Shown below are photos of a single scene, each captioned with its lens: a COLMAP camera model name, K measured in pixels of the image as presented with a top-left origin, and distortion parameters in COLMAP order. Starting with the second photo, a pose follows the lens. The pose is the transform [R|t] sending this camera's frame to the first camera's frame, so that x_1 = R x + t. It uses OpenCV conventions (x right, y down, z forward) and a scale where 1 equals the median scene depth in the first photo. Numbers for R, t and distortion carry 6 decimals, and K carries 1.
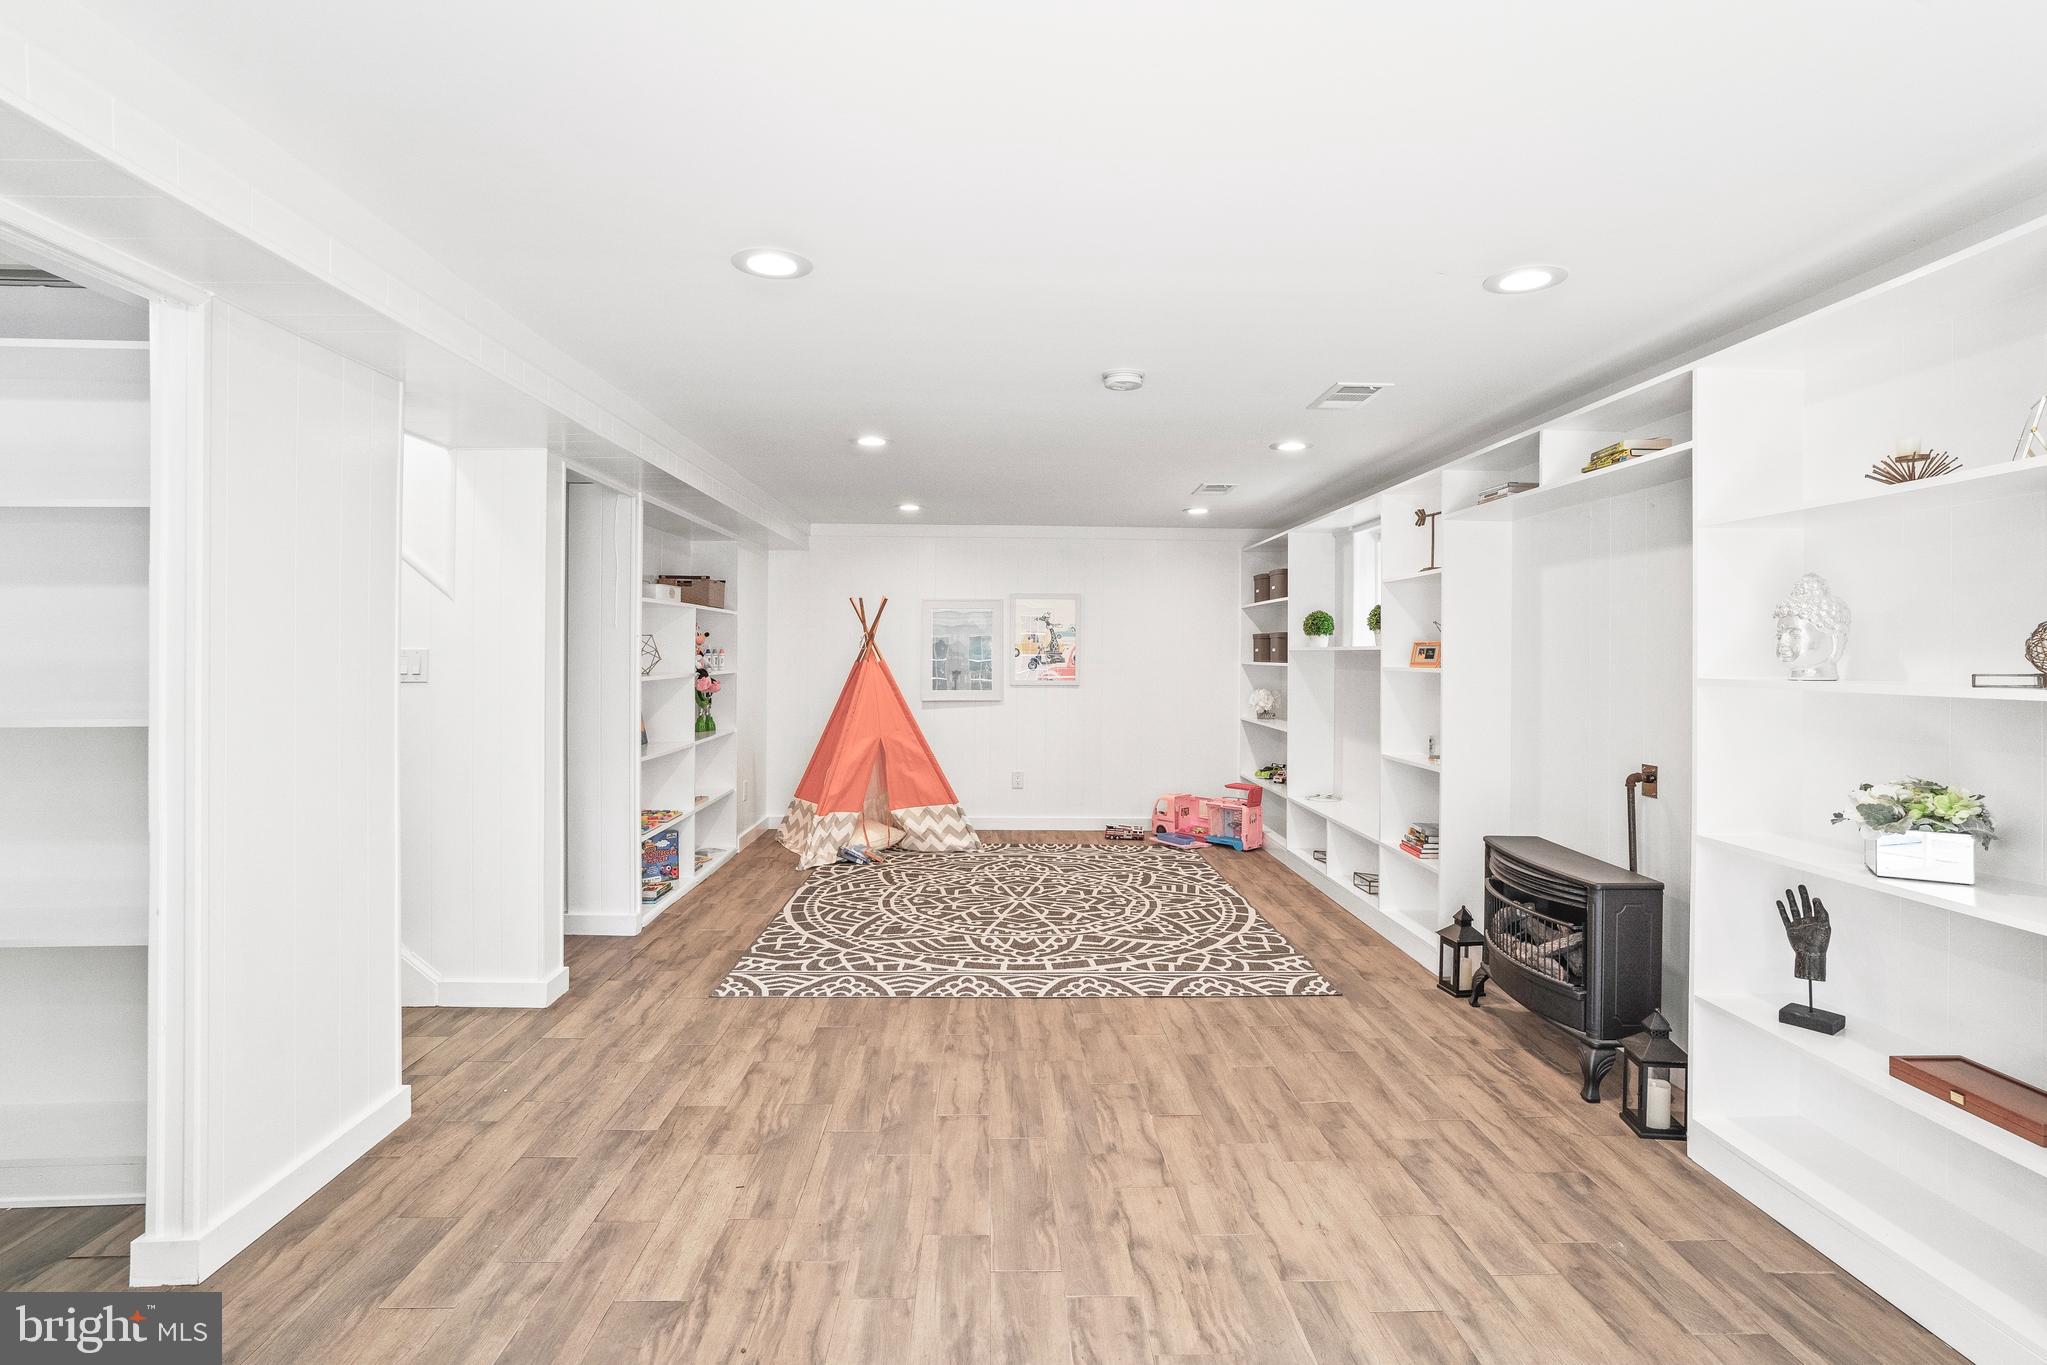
lens RADIAL K [[1002.4, 0, 1024.7], [0, 1002.4, 693.0], [0, 0, 1]] dist [-0.079935, 0.036148]
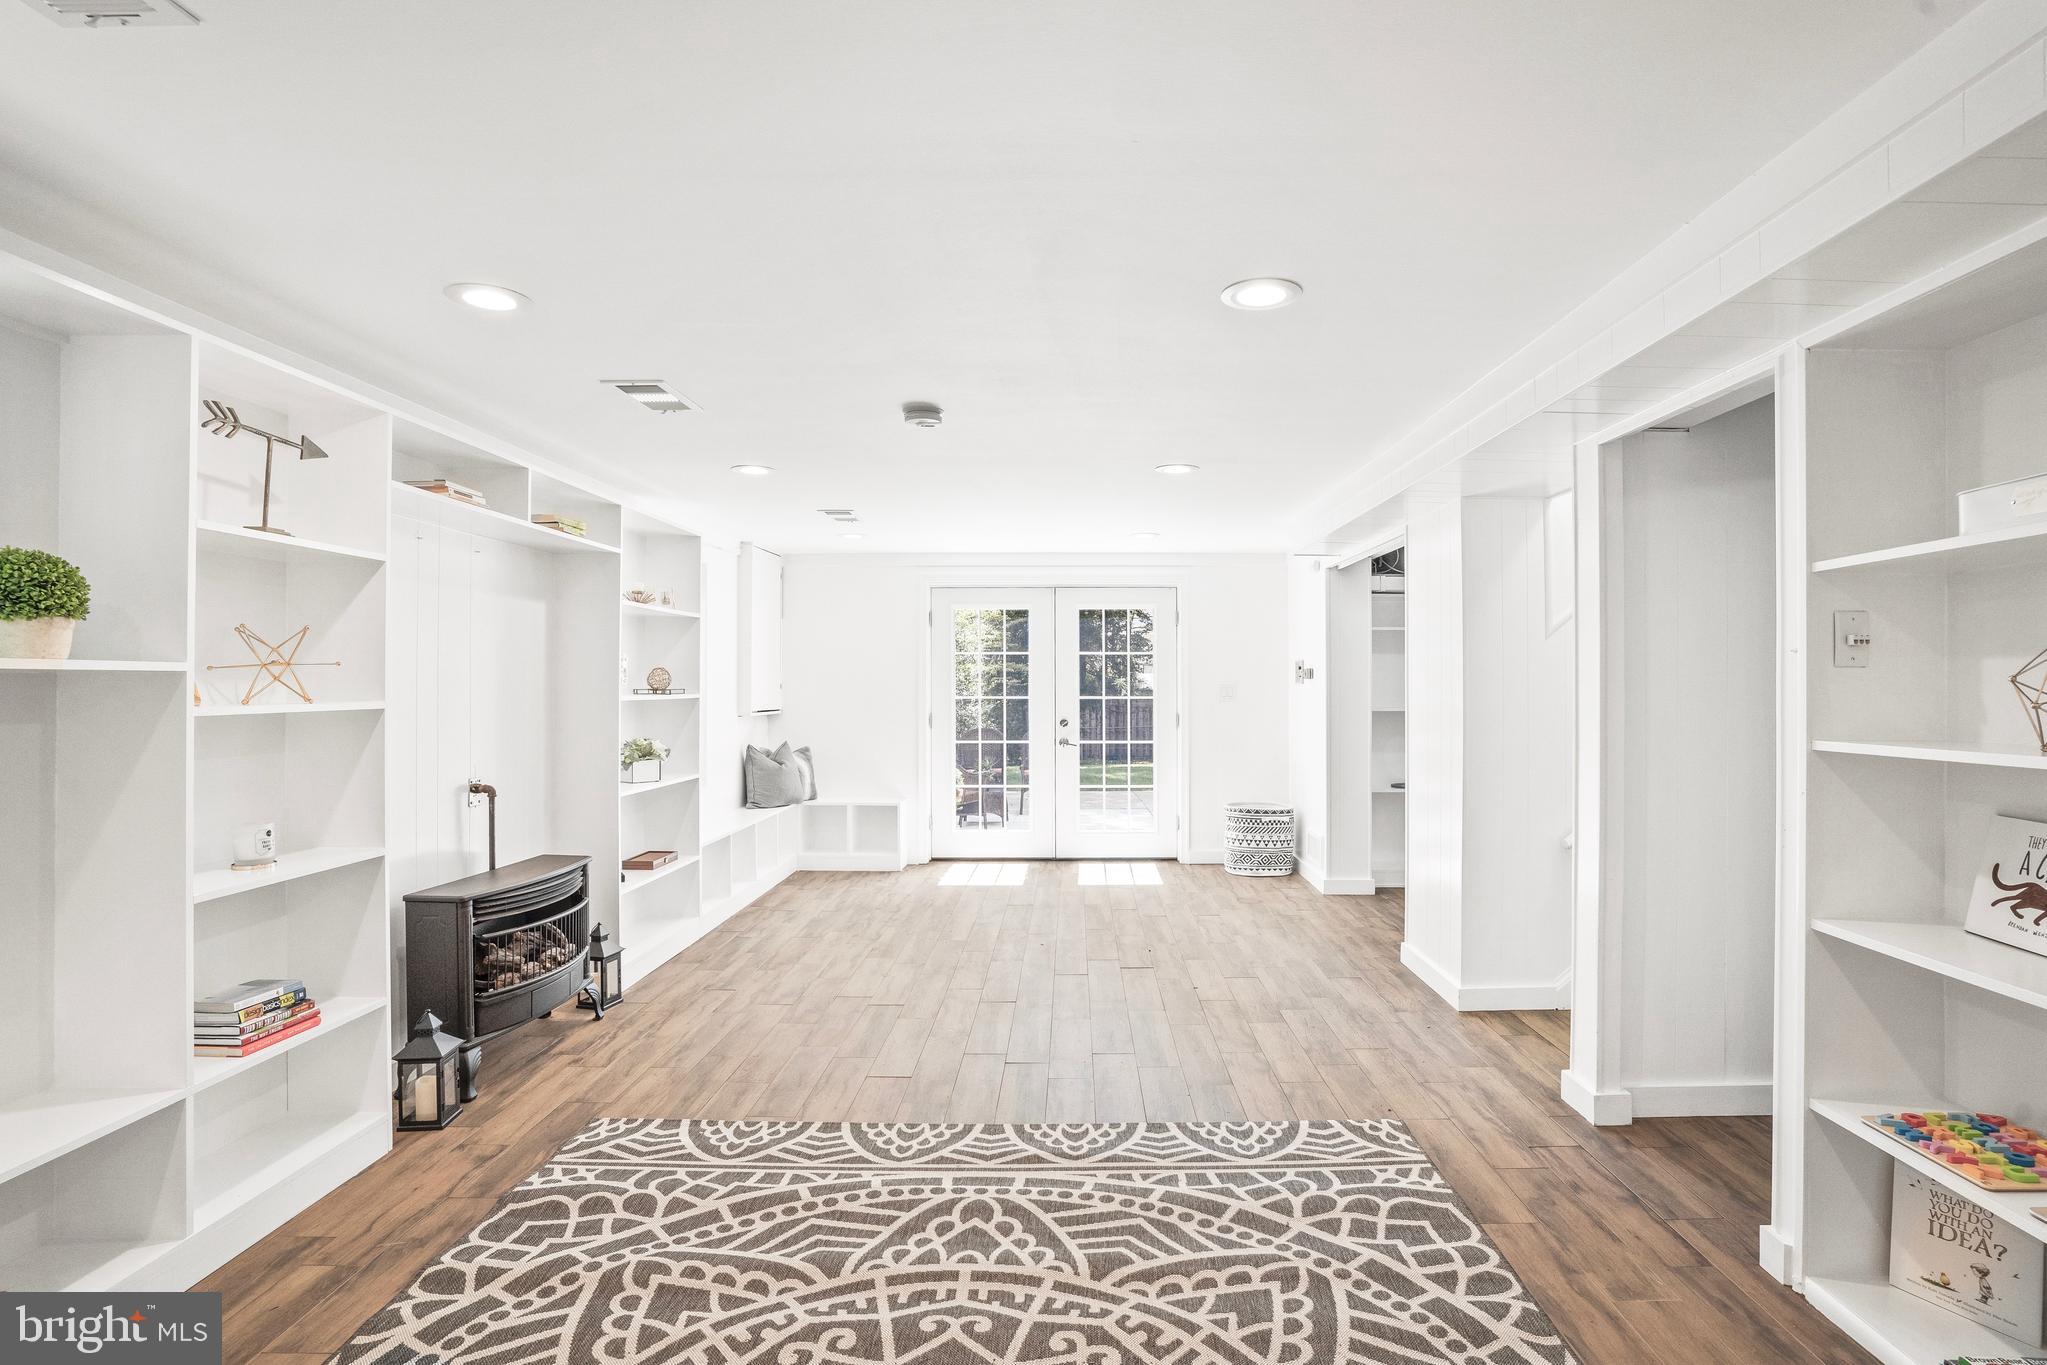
lens RADIAL K [[1002.4, 0, 1024.7], [0, 1002.4, 693.0], [0, 0, 1]] dist [-0.079935, 0.036148]
pose [[-0.996682, -0.004161, 0.081282, -0.093452], [-0.000370, 0.998914, 0.046597, -0.077302], [-0.081387, 0.046413, -0.995601, 2.023857]]
